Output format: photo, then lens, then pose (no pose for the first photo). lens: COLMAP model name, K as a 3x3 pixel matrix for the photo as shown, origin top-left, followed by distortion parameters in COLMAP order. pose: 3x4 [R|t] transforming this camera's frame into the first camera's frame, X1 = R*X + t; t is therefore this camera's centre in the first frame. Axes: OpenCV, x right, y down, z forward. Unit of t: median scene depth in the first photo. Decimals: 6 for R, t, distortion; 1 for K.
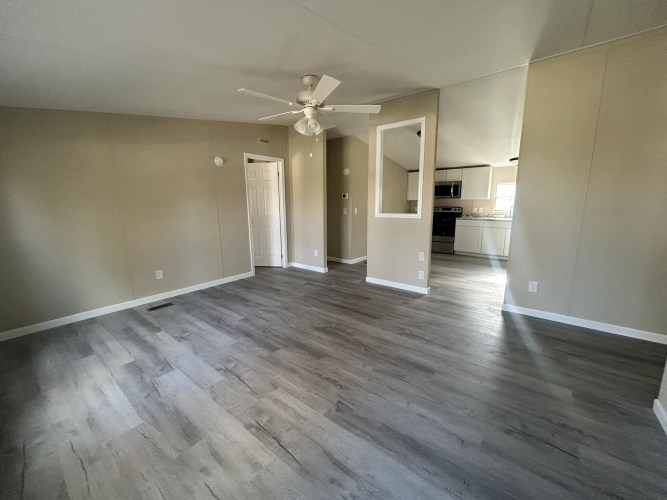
lens RADIAL K [[269.1, 0, 333.5], [0, 269.1, 250.0], [0, 0, 1]] dist [0.001769, 0.000200]
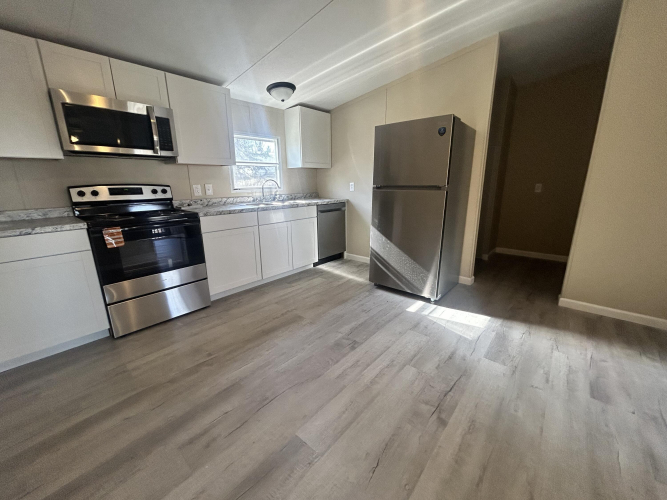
lens RADIAL K [[269.1, 0, 333.5], [0, 269.1, 250.0], [0, 0, 1]] dist [0.001769, 0.000200]
pose [[0.026661, -0.239066, 0.970637, 0.178346], [0.188517, 0.954763, 0.229978, -0.233968], [-0.981708, 0.176850, 0.070522, 1.542889]]
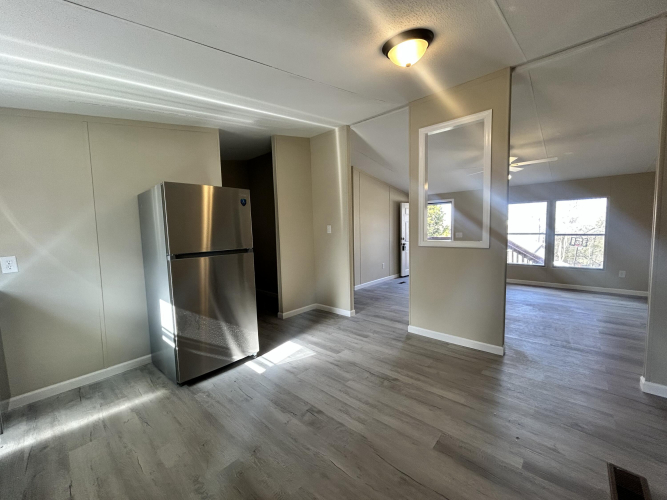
lens RADIAL K [[269.1, 0, 333.5], [0, 269.1, 250.0], [0, 0, 1]] dist [0.001769, 0.000200]
pose [[-0.998494, 0.028646, 0.046795, 0.619597], [0.039808, 0.965170, 0.258577, -0.367577], [-0.037758, 0.260050, -0.964857, 2.032837]]
